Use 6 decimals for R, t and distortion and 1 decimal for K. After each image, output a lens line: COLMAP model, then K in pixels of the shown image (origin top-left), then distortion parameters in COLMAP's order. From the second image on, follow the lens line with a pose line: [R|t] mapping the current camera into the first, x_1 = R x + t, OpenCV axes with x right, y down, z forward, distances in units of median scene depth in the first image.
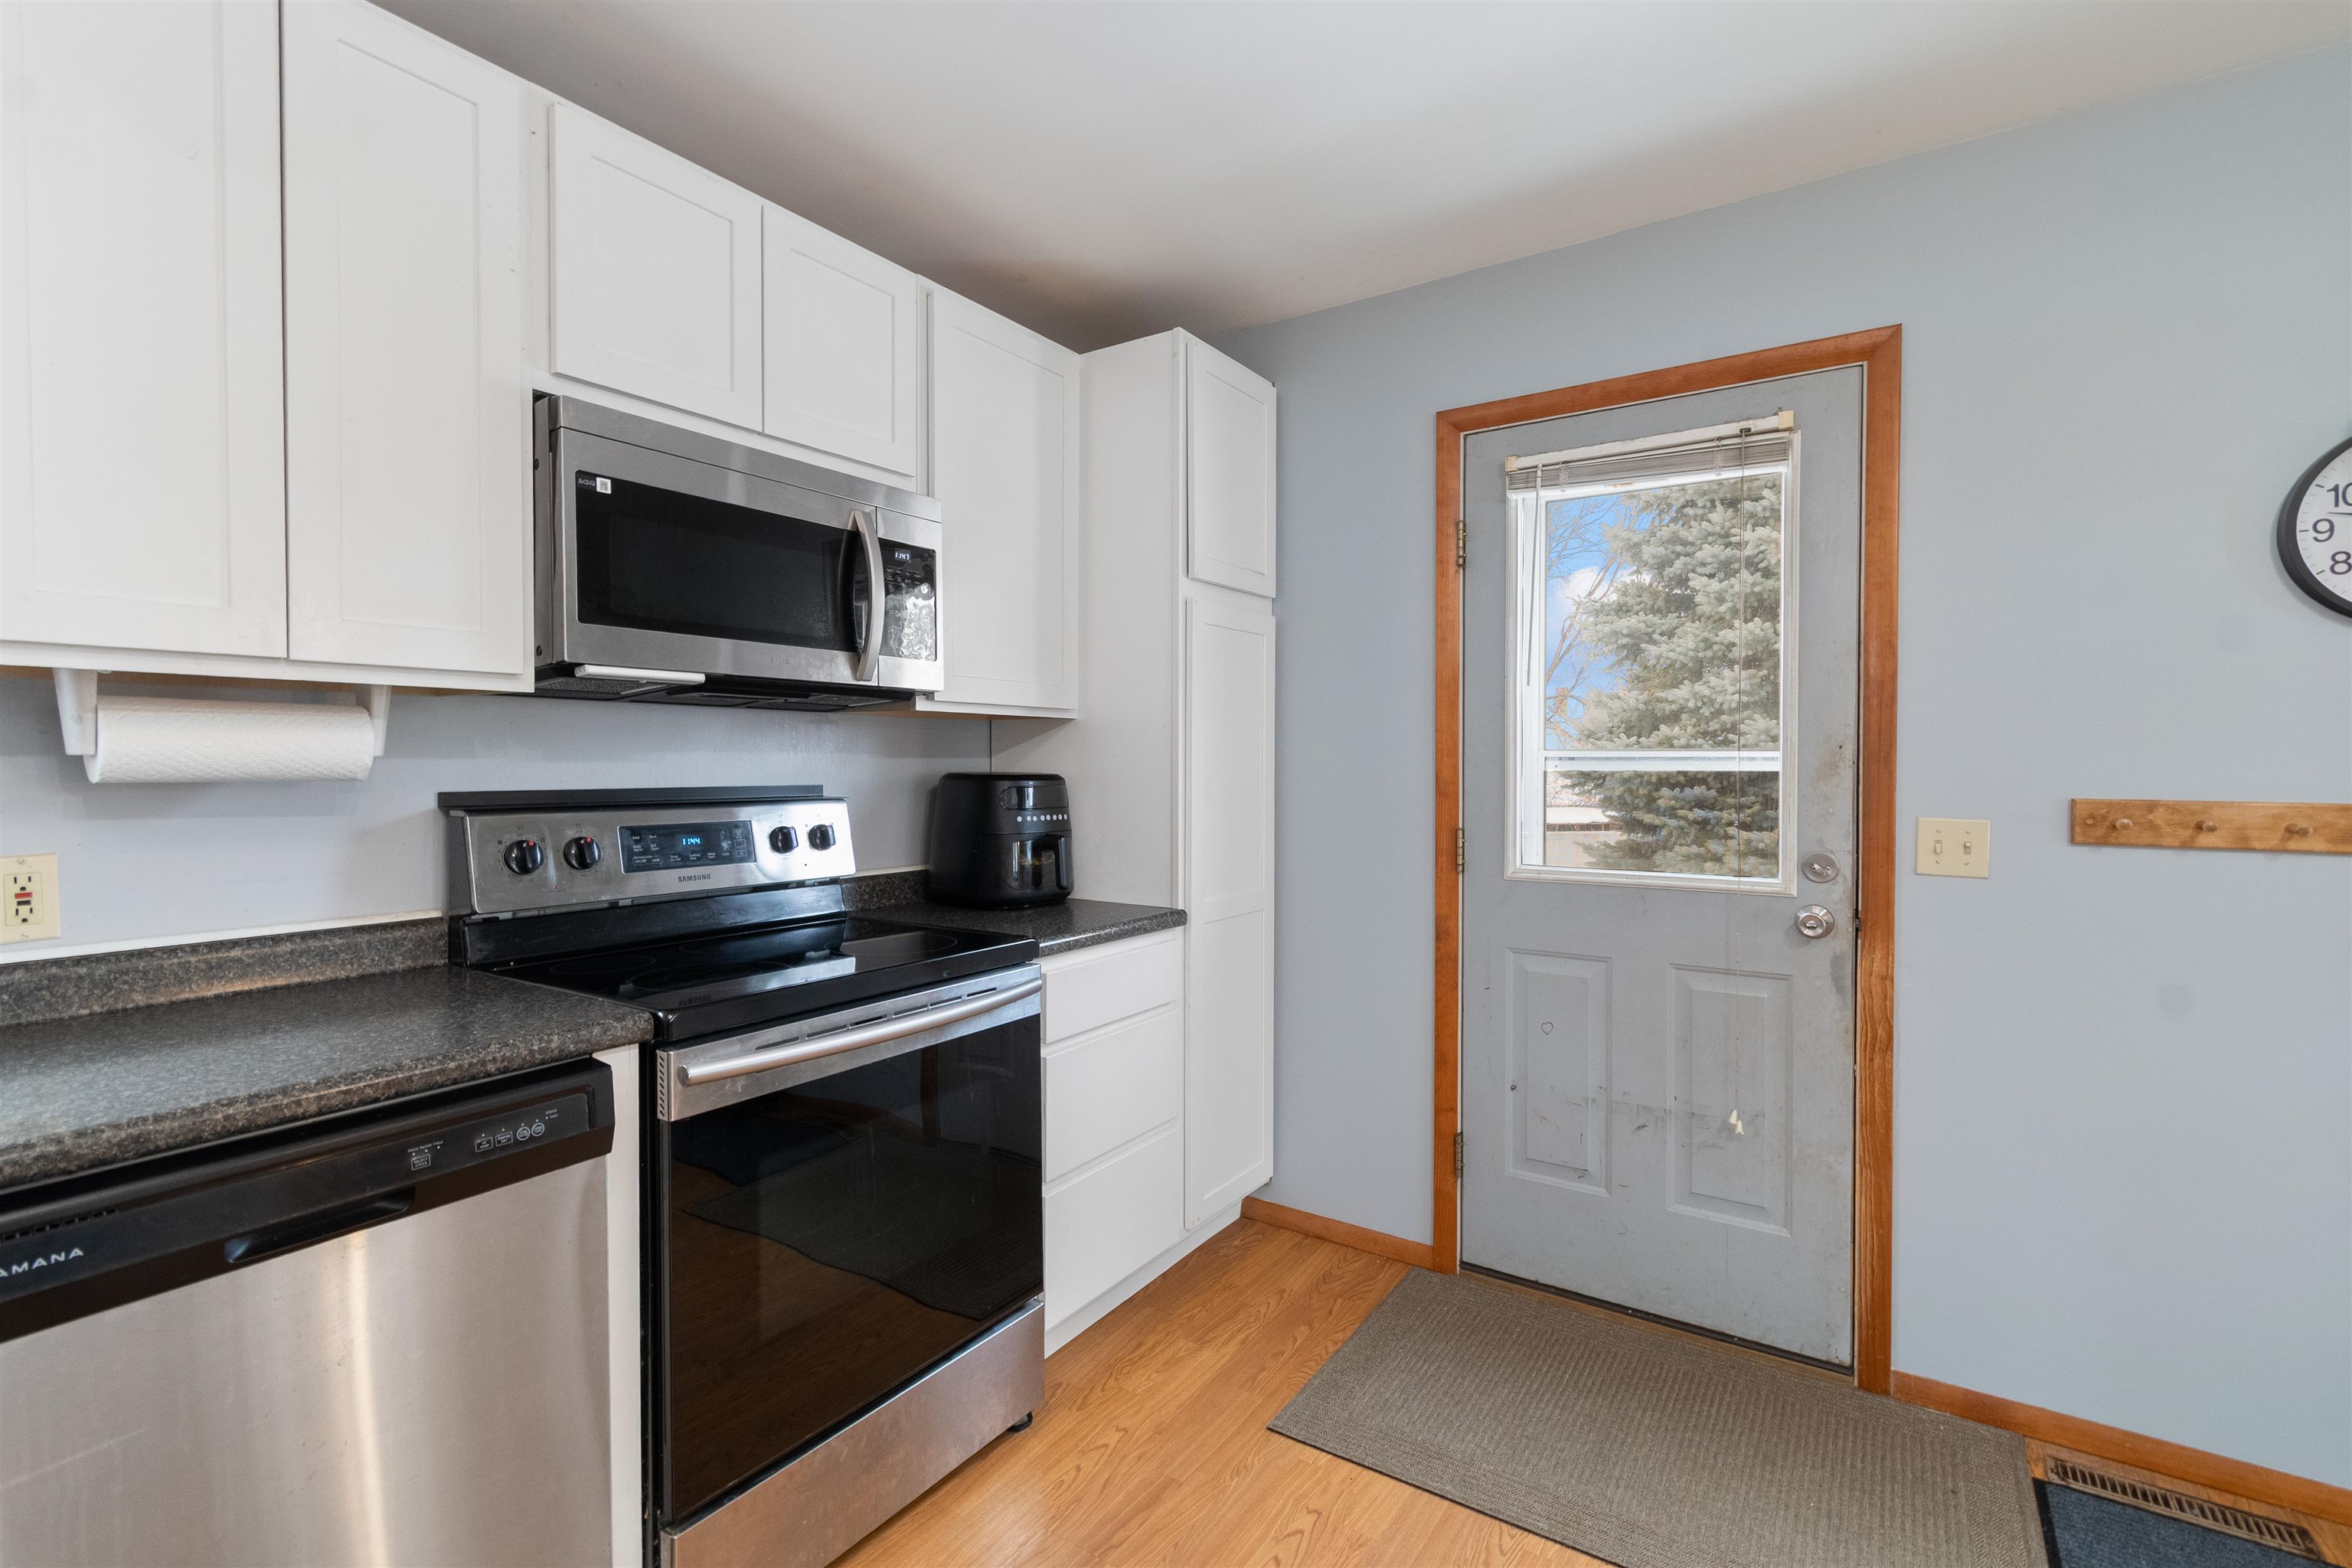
lens RADIAL K [[1061.8, 0, 1177.3], [0, 1061.8, 781.8], [0, 0, 1]] dist [0.006035, -0.002350]
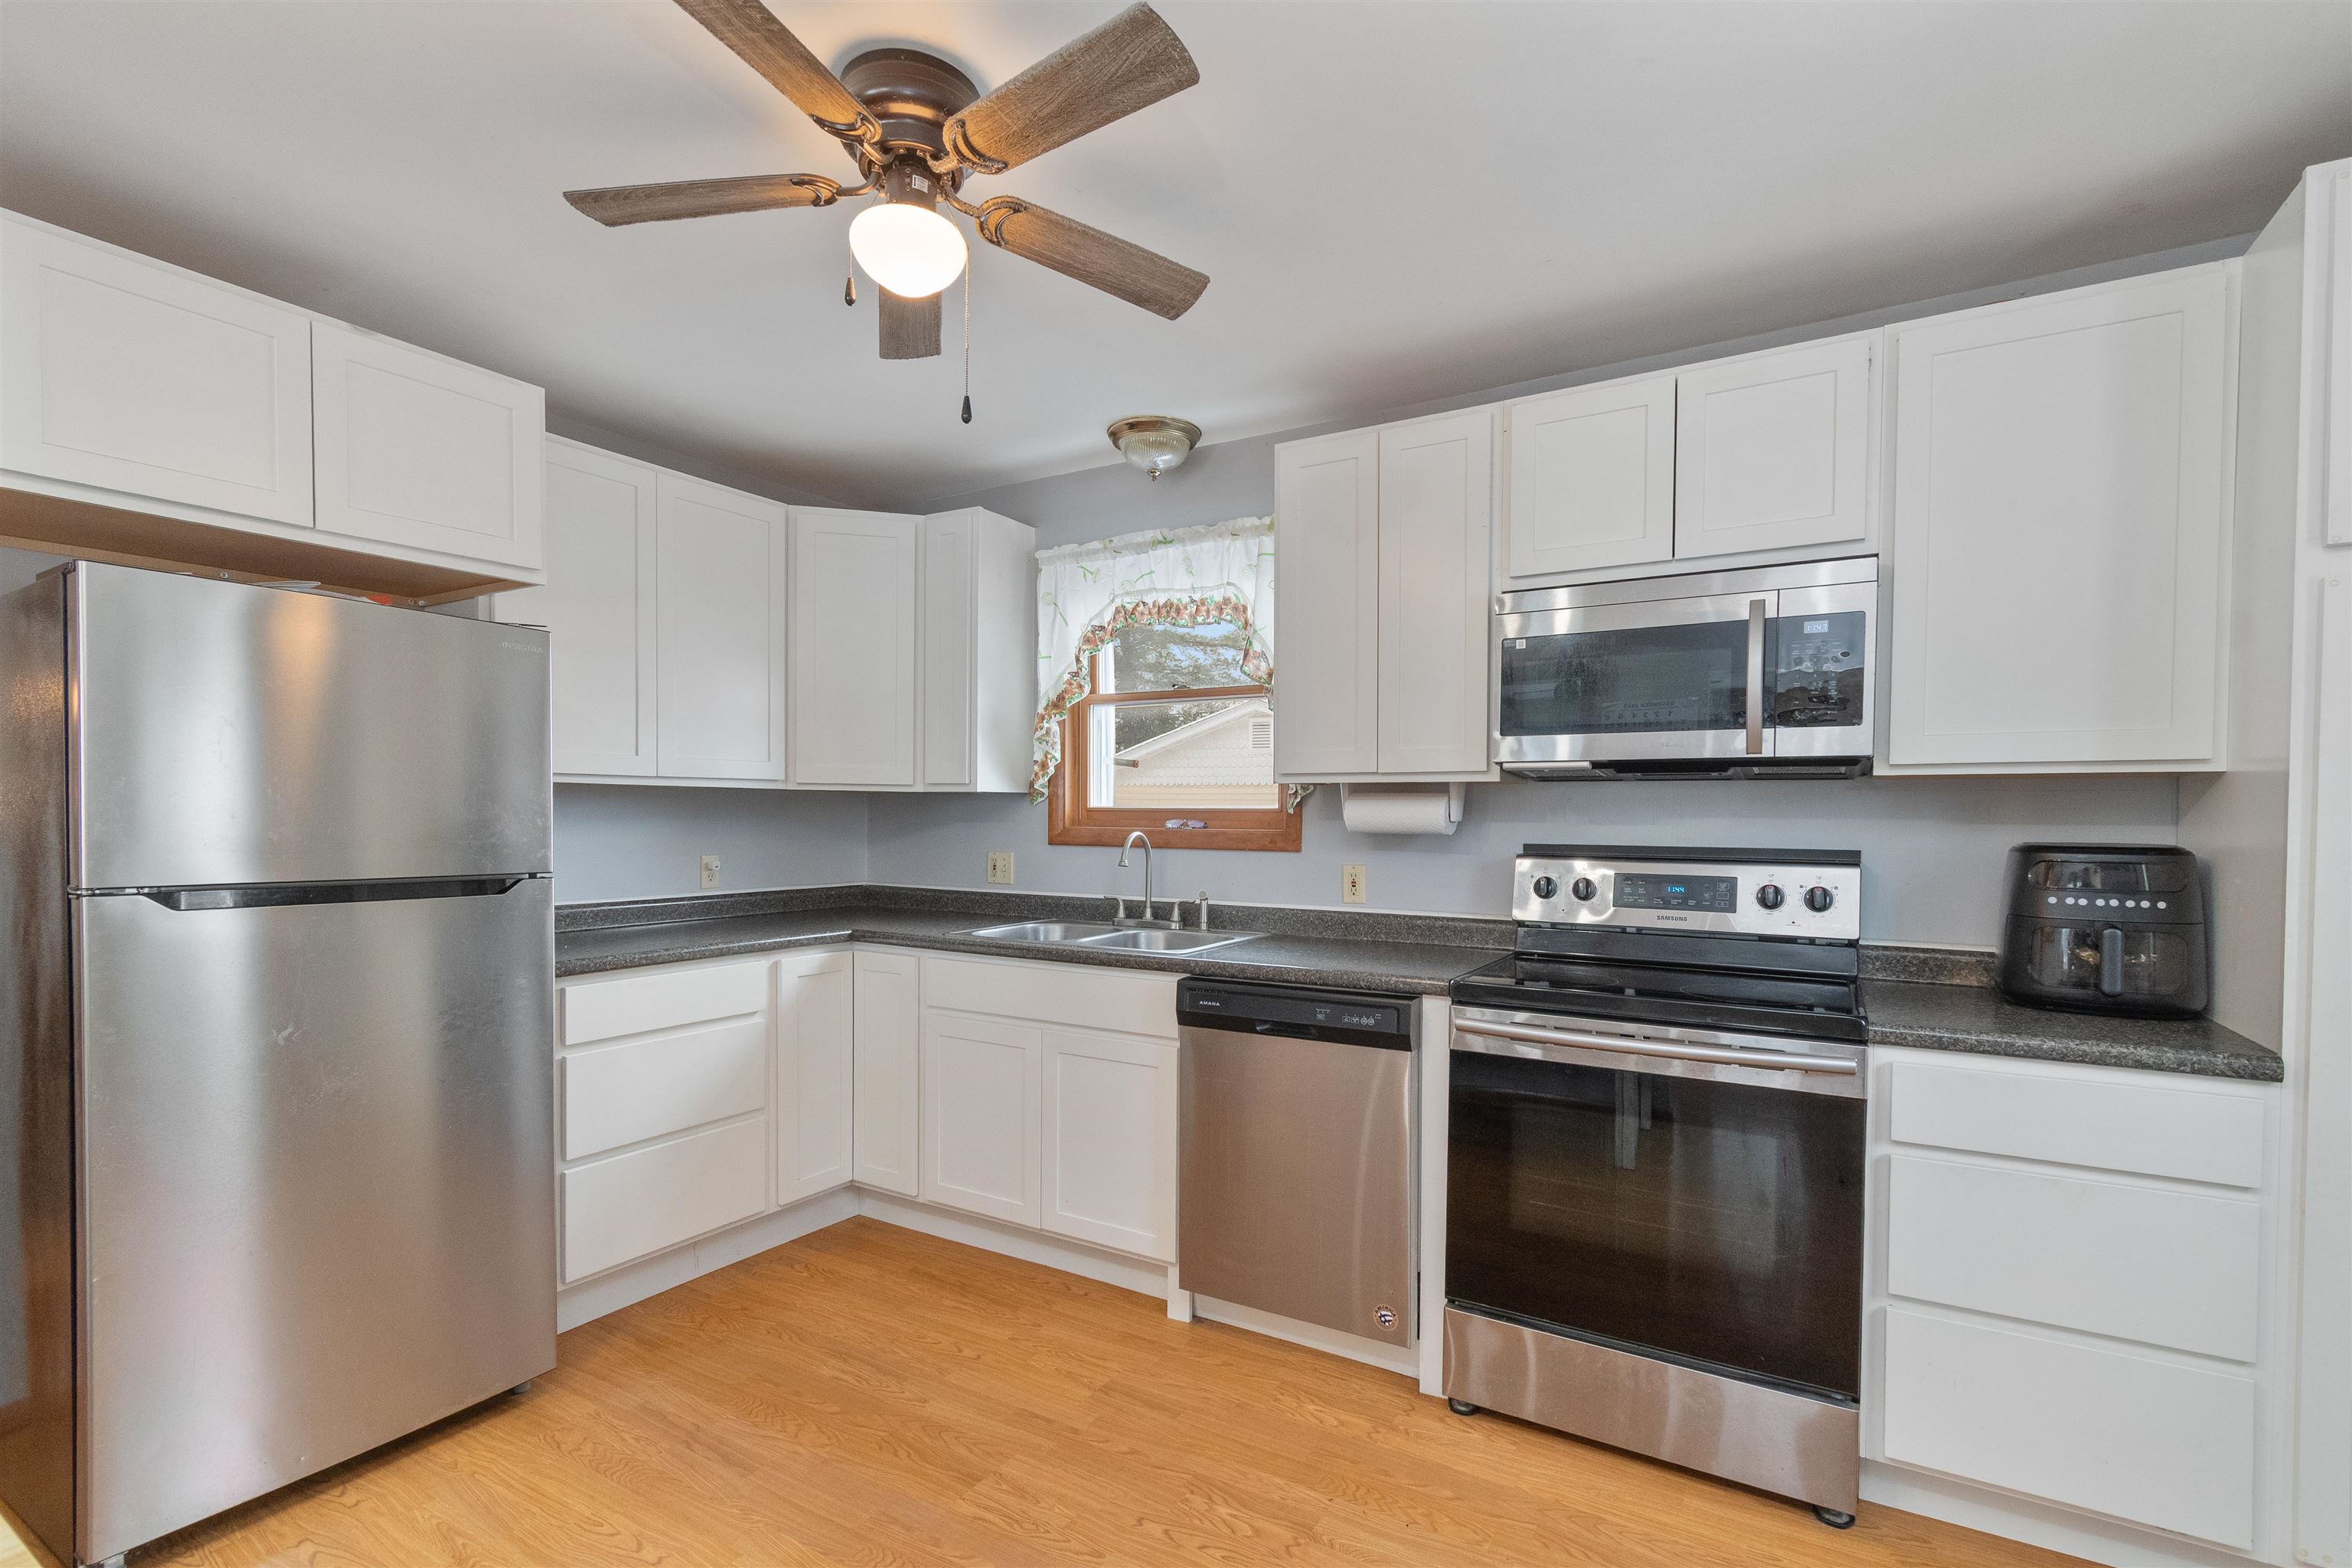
lens RADIAL K [[1061.8, 0, 1184.7], [0, 1061.8, 841.6], [0, 0, 1]] dist [0.006035, -0.002350]
pose [[0.056259, 0.022529, -0.998162, 0.735478], [-0.026822, 0.999419, 0.021046, -0.011136], [0.998056, 0.025589, 0.056831, 0.337150]]
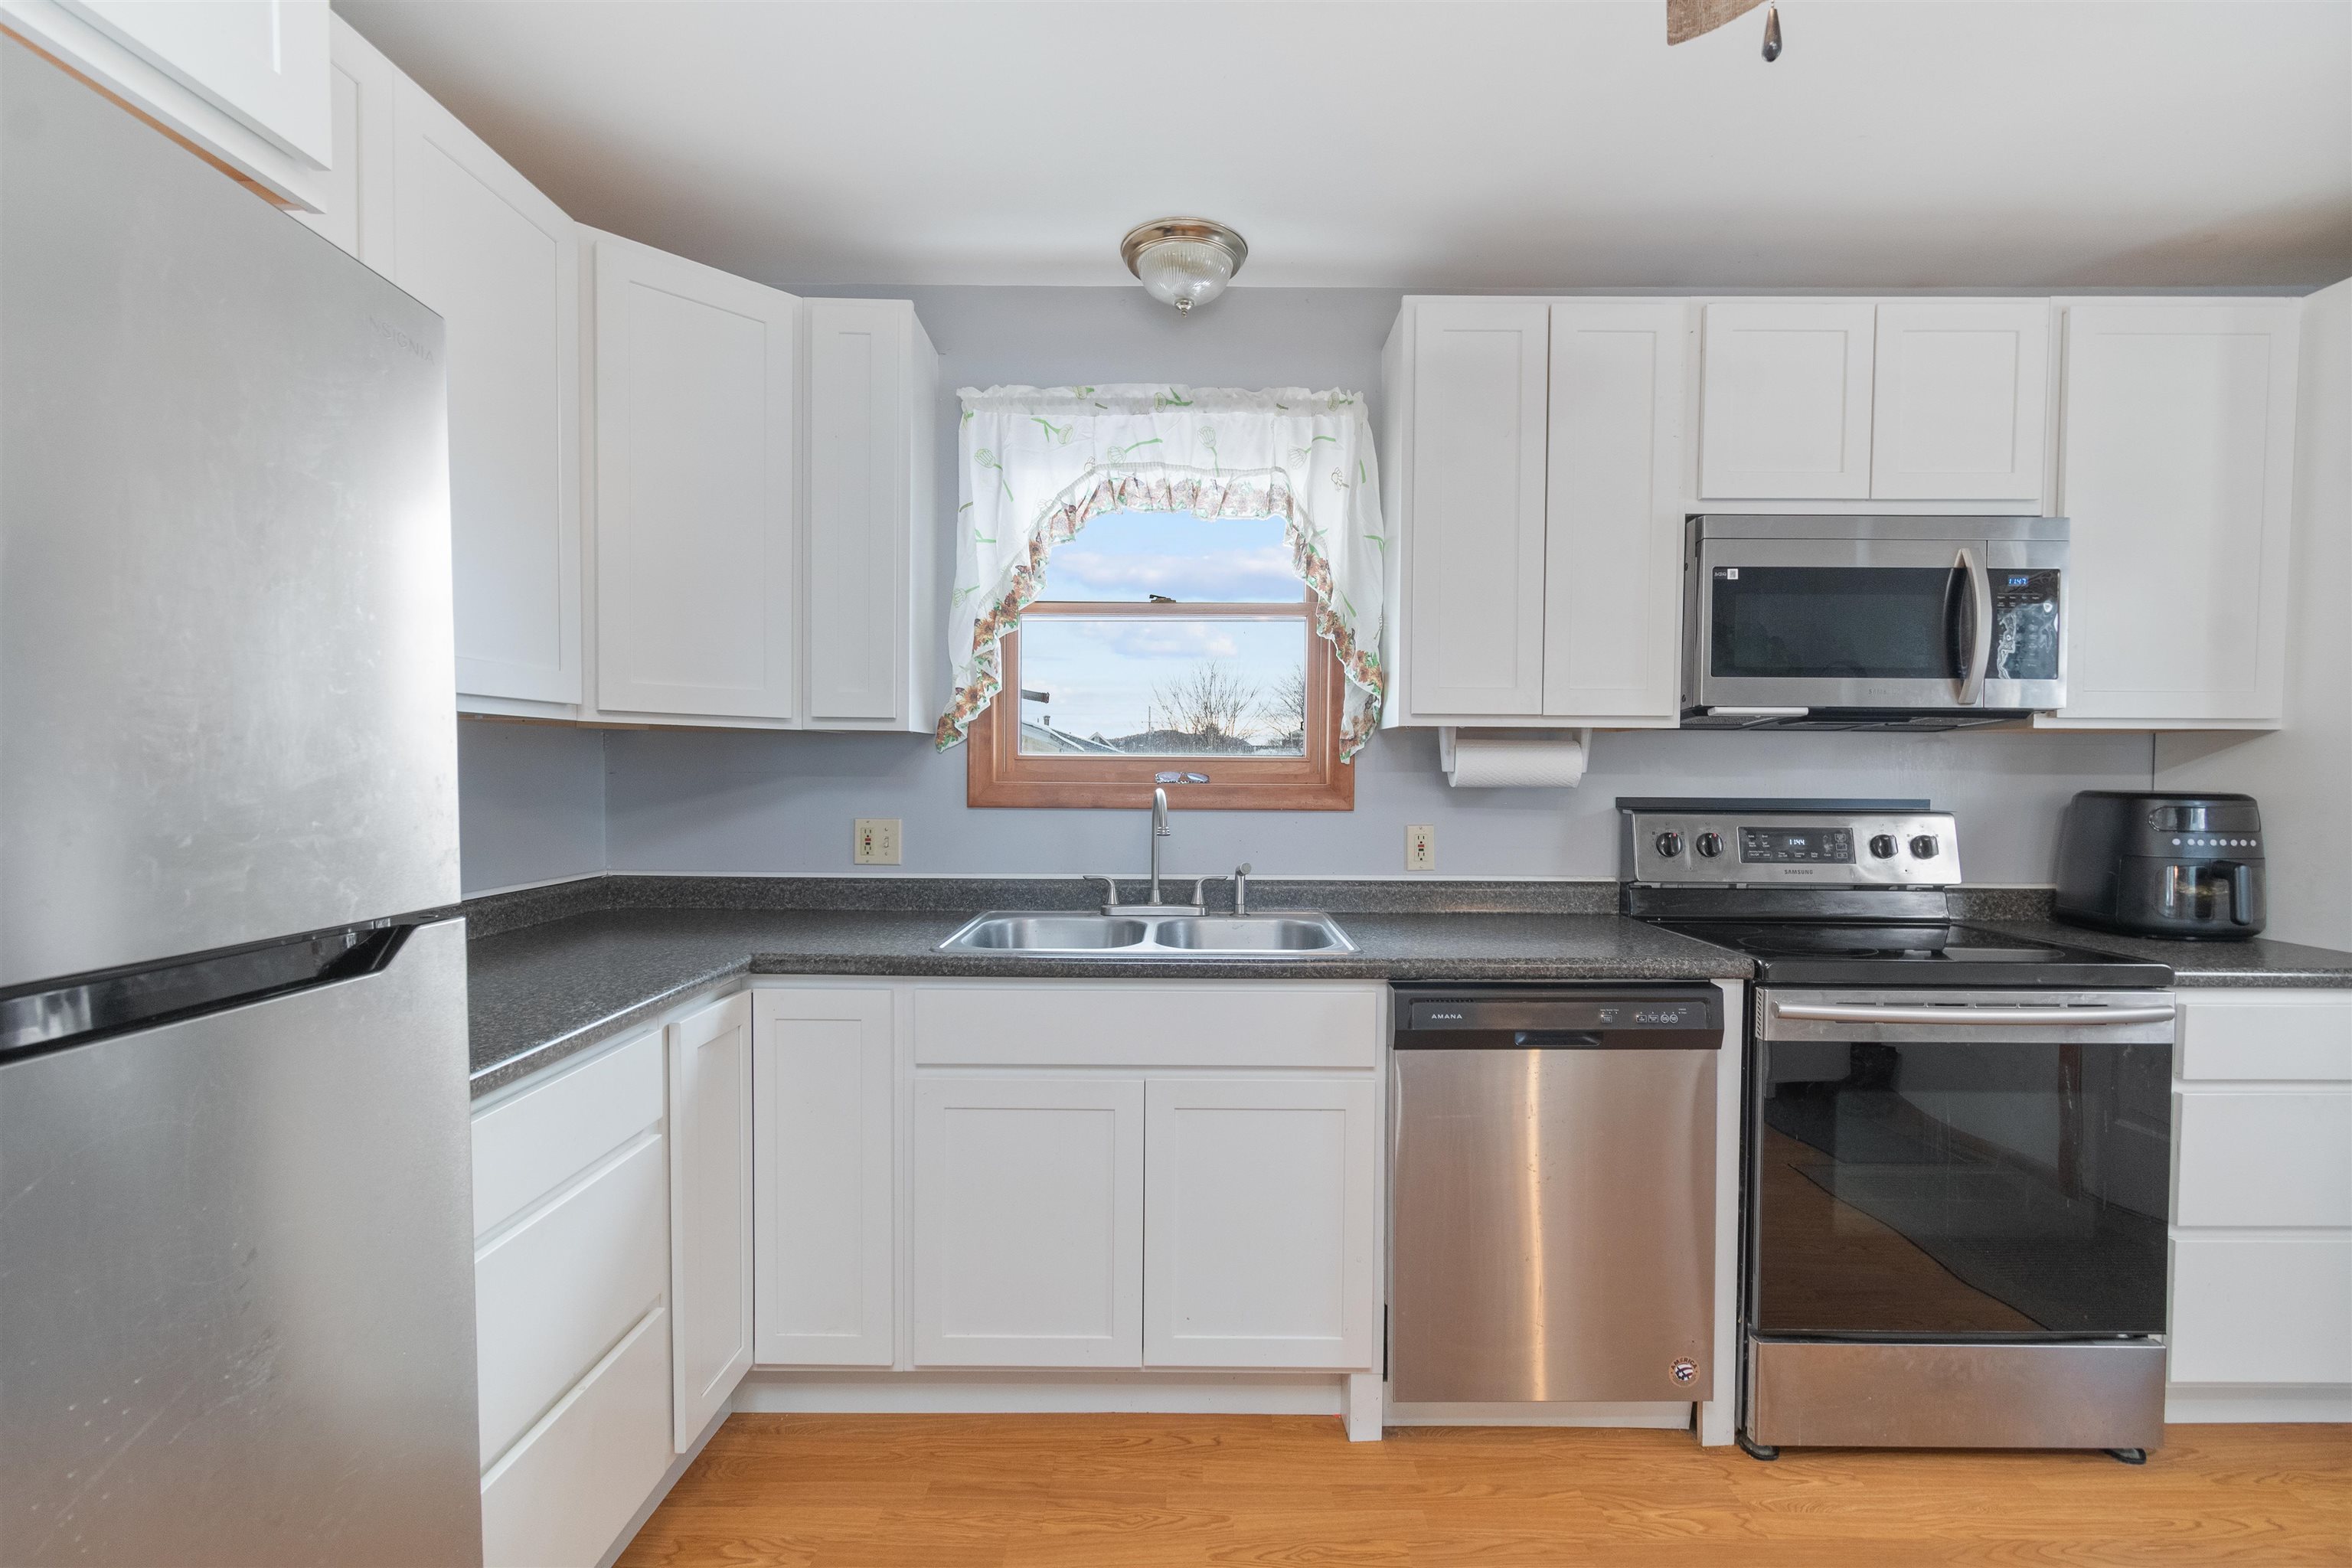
lens RADIAL K [[1061.8, 0, 1184.1], [0, 1061.8, 800.7], [0, 0, 1]] dist [0.006035, -0.002350]
pose [[0.558298, 0.026388, -0.829221, 0.157085], [-0.020856, 0.999625, 0.017769, 0.001321], [0.829378, 0.007374, 0.558639, -0.260395]]
